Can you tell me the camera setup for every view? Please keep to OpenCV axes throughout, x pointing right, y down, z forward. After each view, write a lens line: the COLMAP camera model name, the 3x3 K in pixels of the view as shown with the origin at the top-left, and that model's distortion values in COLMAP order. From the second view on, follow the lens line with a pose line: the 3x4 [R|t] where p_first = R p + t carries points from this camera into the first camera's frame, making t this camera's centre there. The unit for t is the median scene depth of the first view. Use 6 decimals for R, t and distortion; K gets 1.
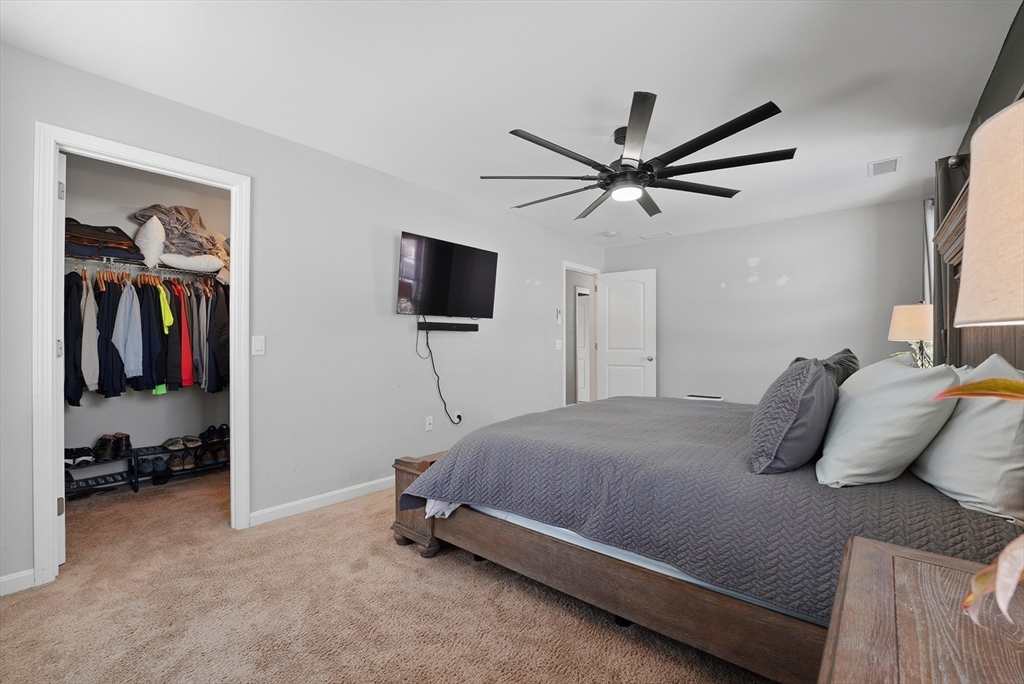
lens RADIAL K [[422.4, 0, 511.0], [0, 422.4, 344.2], [0, 0, 1]] dist [-0.023364, 0.000668]
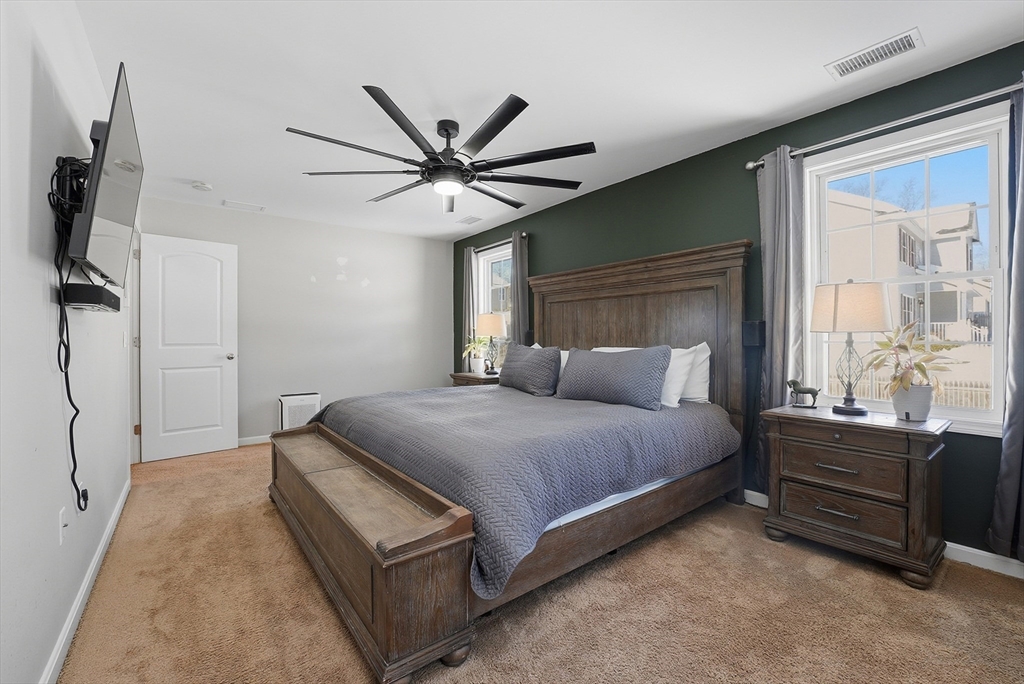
lens RADIAL K [[422.4, 0, 511.6], [0, 422.4, 340.6], [0, 0, 1]] dist [-0.023364, 0.000668]
pose [[0.213375, -0.002646, 0.976967, -0.377506], [-0.000374, 0.999996, 0.002790, 0.001265], [-0.976970, -0.000961, 0.213374, 0.359448]]
